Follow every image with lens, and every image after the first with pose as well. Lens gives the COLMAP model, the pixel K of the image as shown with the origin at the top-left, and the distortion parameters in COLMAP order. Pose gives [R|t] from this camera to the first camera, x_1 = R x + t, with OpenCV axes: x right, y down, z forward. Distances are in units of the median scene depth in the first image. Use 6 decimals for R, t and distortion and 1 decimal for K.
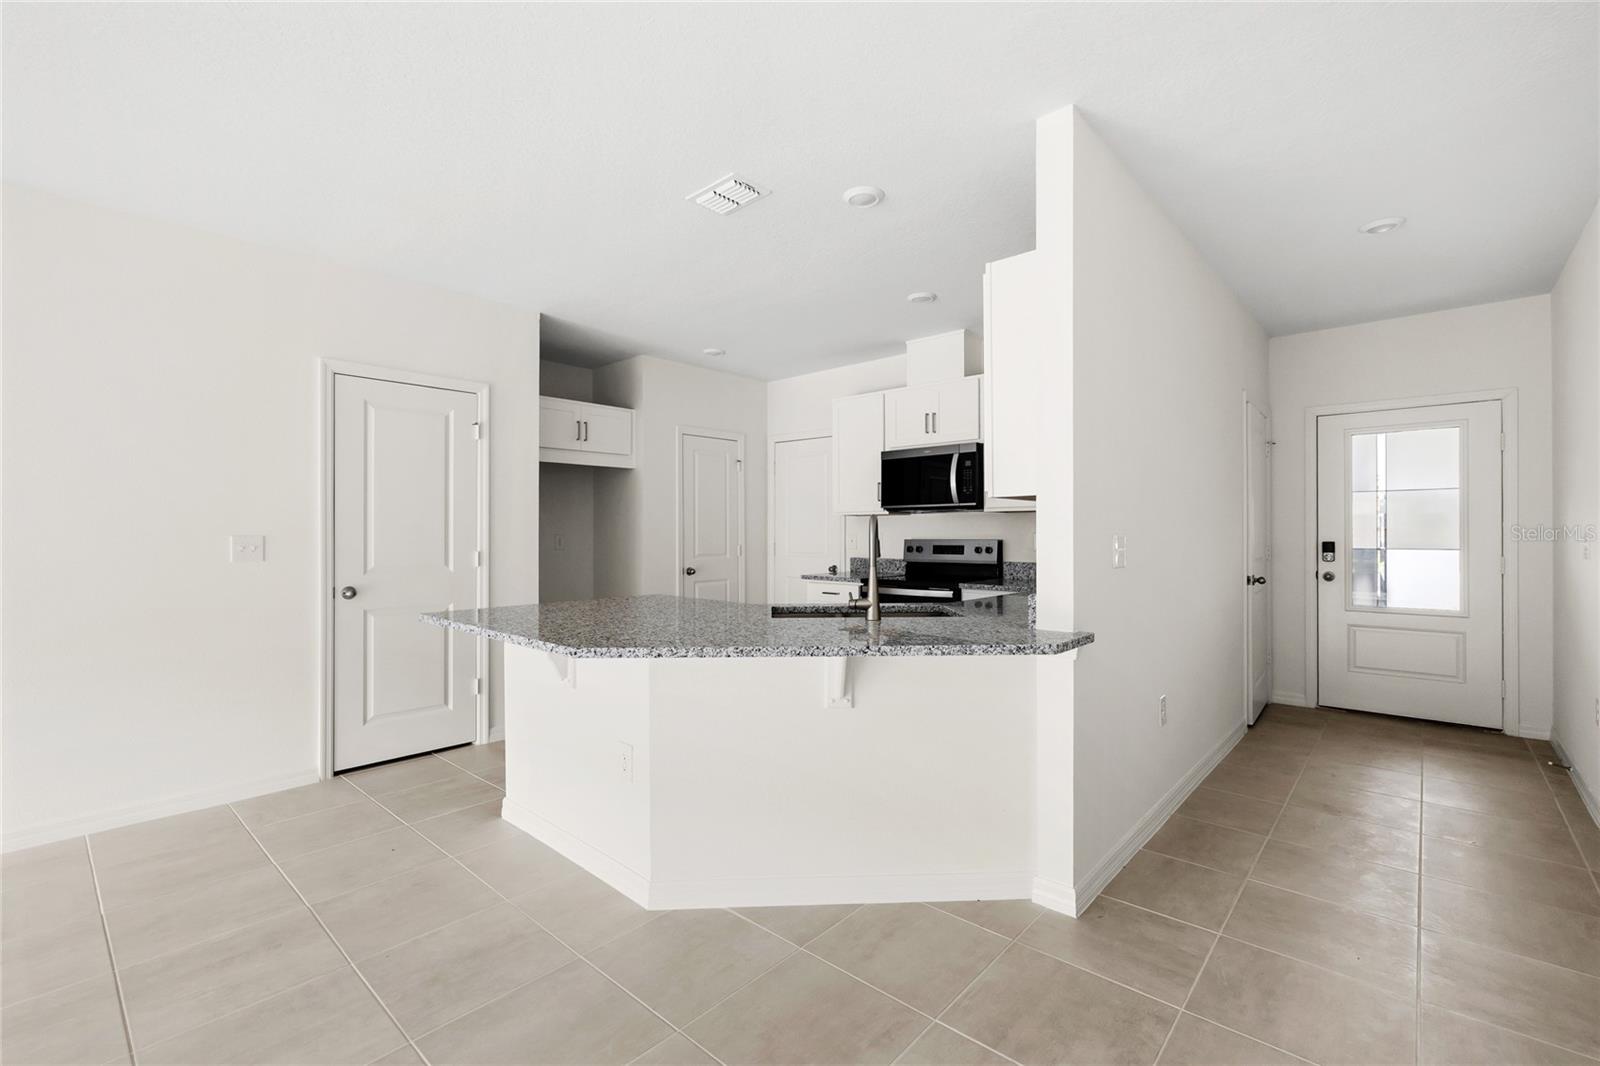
lens RADIAL K [[697.1, 0, 794.5], [0, 697.1, 529.1], [0, 0, 1]] dist [-0.001785, 0.000345]
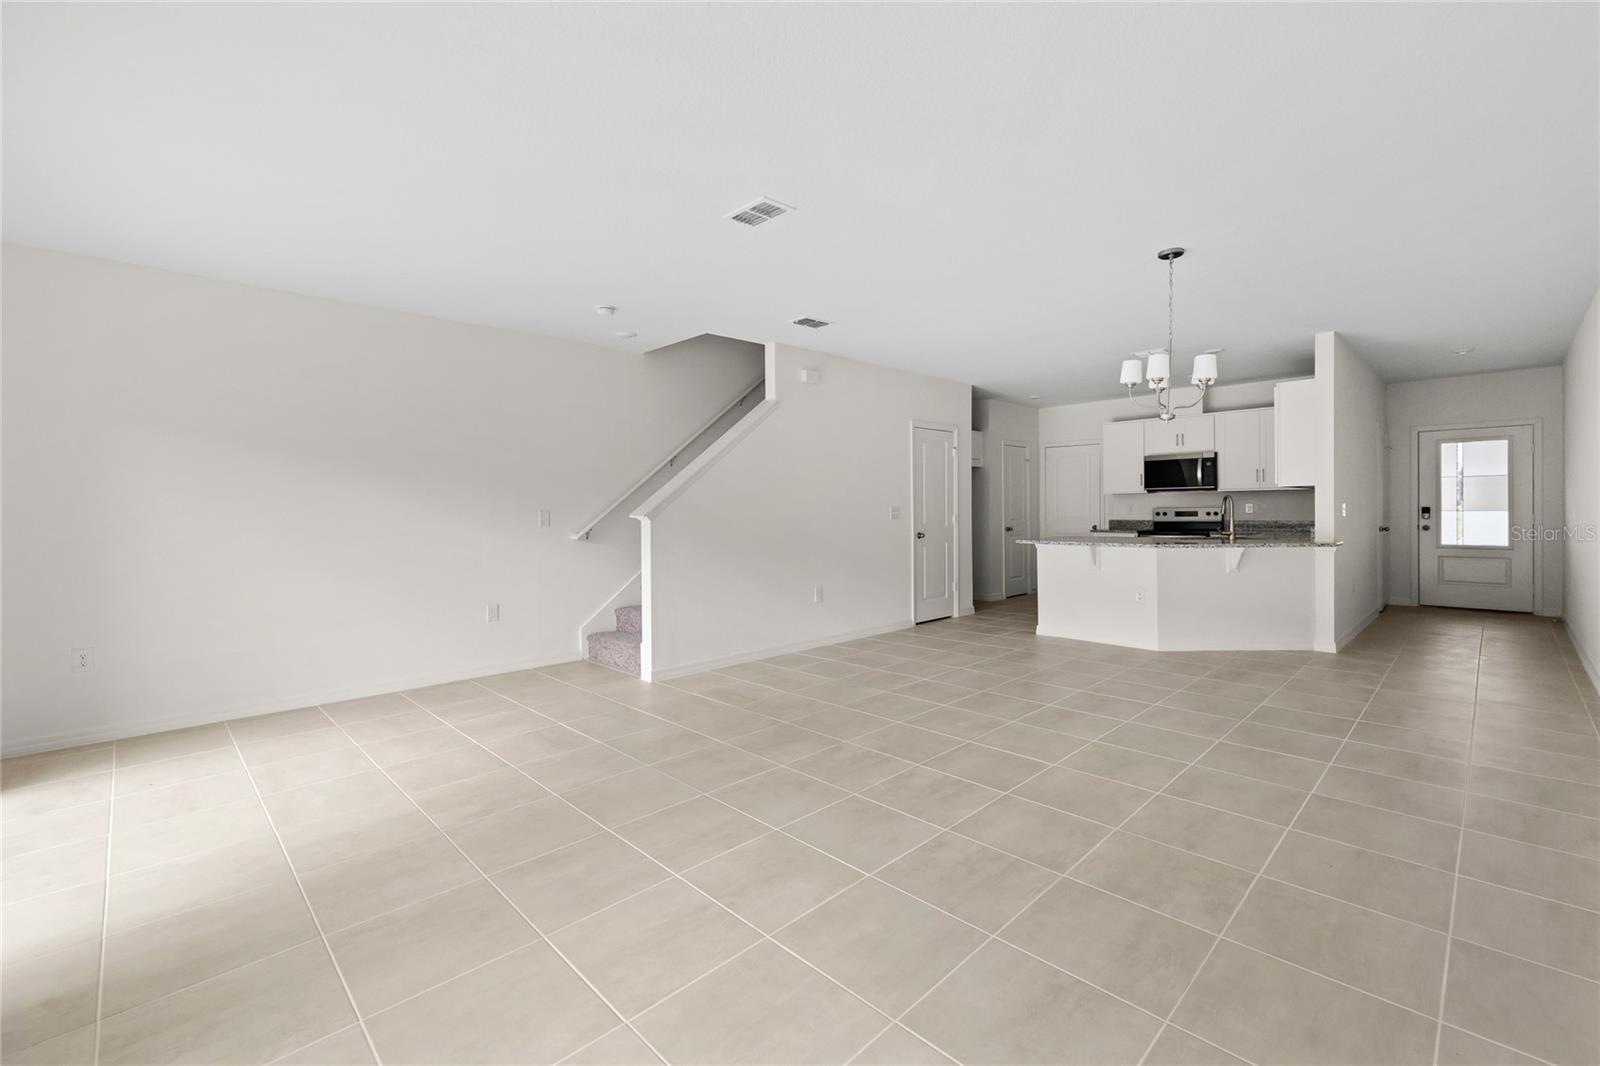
lens RADIAL K [[686.2, 0, 796.1], [0, 686.2, 514.1], [0, 0, 1]] dist [0.000997, 0.000201]
pose [[0.998135, -0.008052, -0.060520, -0.719399], [0.008811, 0.999886, 0.012294, 0.001718], [0.060414, -0.012804, 0.998091, -0.825778]]
